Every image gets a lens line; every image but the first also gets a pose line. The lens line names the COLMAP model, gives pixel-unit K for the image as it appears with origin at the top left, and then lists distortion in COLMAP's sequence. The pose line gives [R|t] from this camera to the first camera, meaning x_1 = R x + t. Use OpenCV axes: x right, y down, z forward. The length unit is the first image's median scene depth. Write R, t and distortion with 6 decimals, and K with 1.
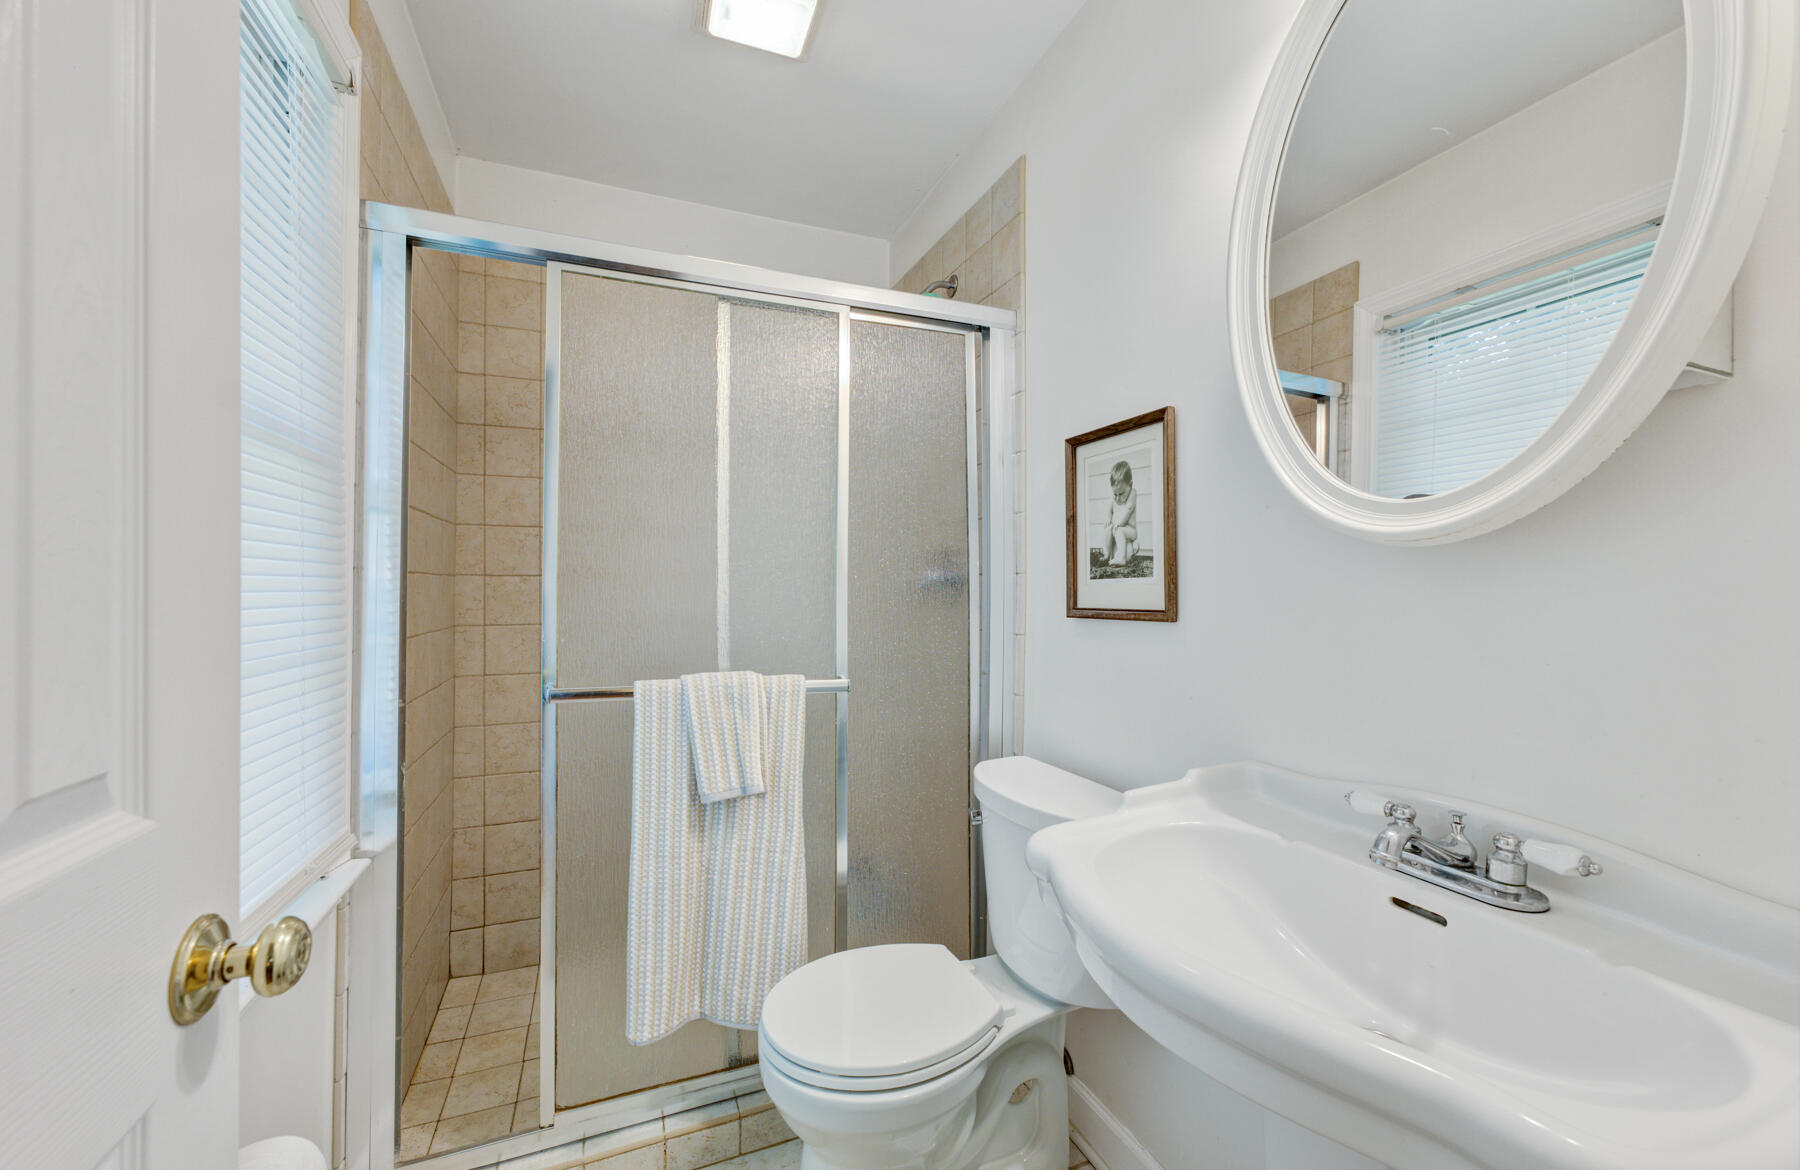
lens RADIAL K [[708.0, 0, 924.5], [0, 708.0, 581.9], [0, 0, 1]] dist [-0.010734, 0.007173]
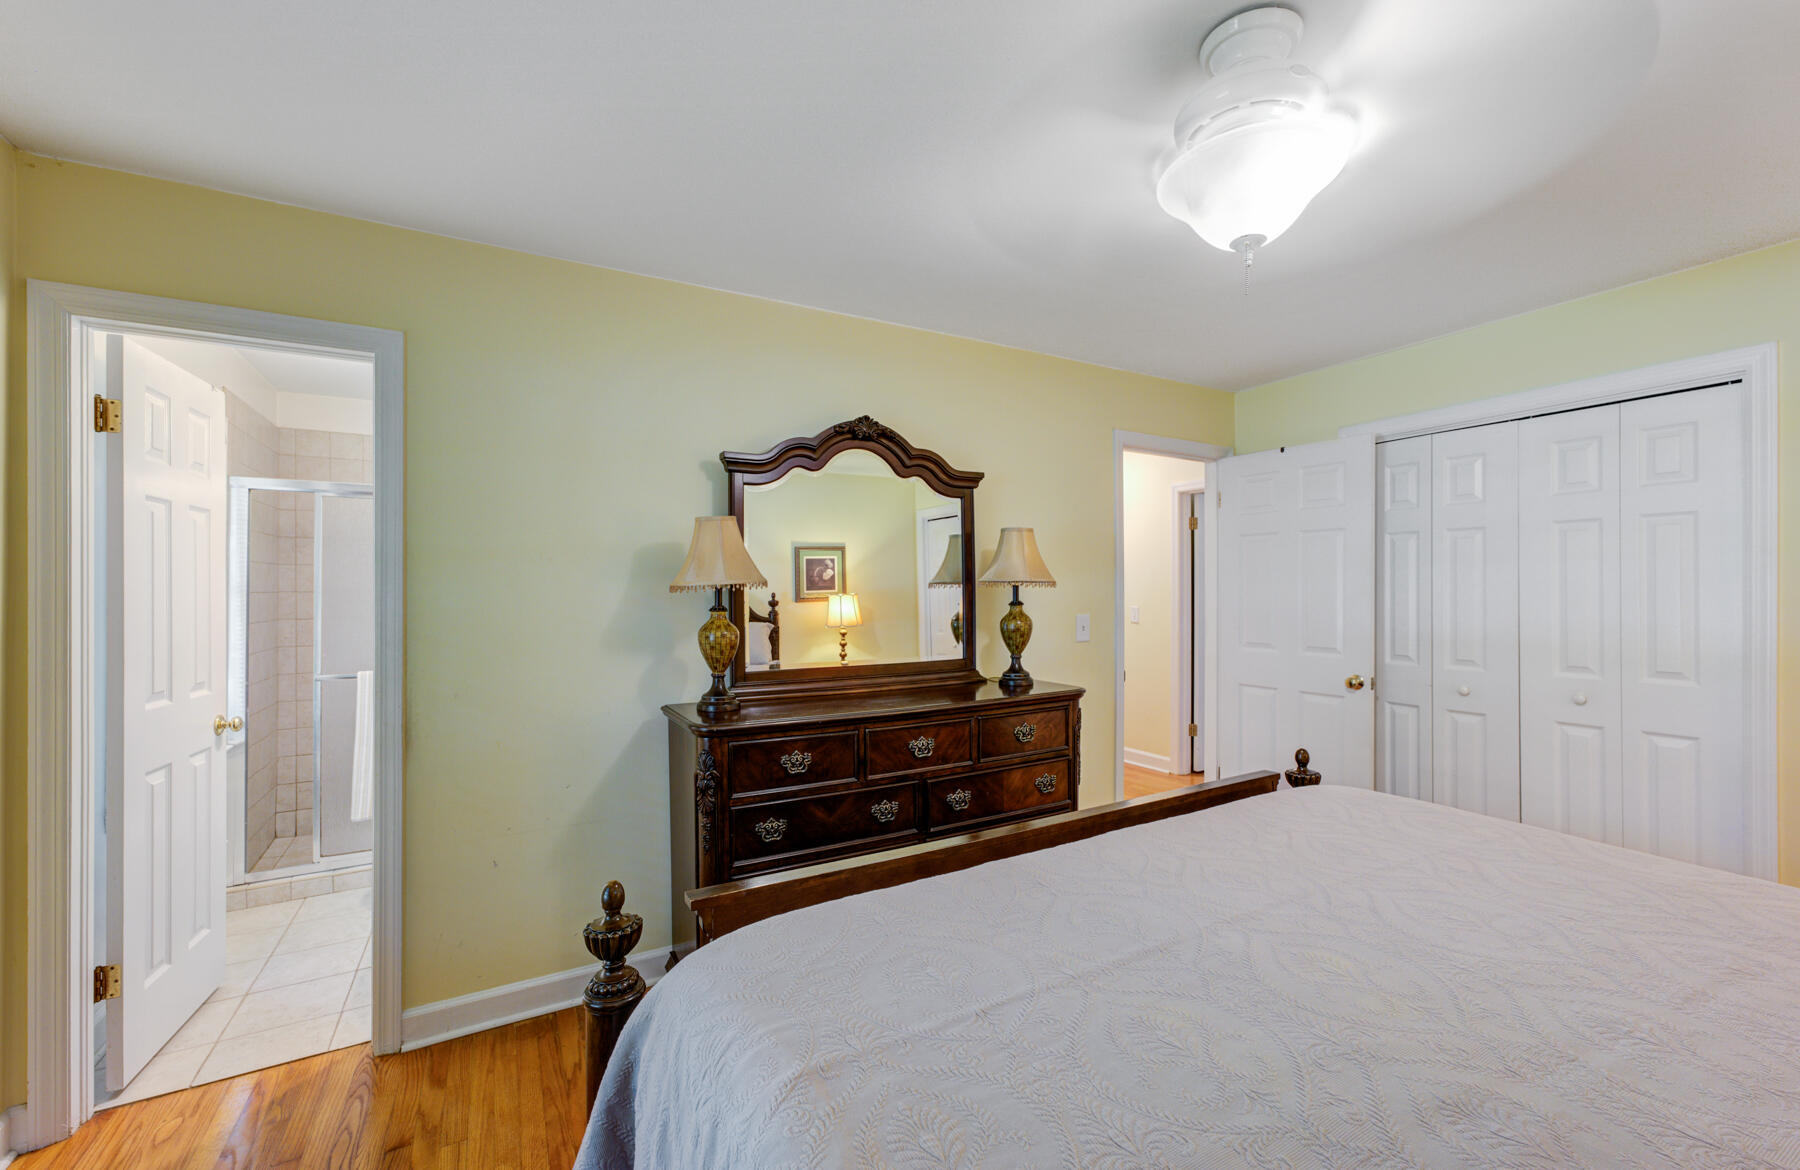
lens RADIAL K [[728.2, 0, 902.6], [0, 728.2, 588.7], [0, 0, 1]] dist [-0.000003, 0.023952]
pose [[0.993406, -0.007510, 0.114402, 0.975996], [0.006082, 0.999899, 0.012827, -0.143006], [-0.114487, -0.012046, 0.993352, -1.453175]]
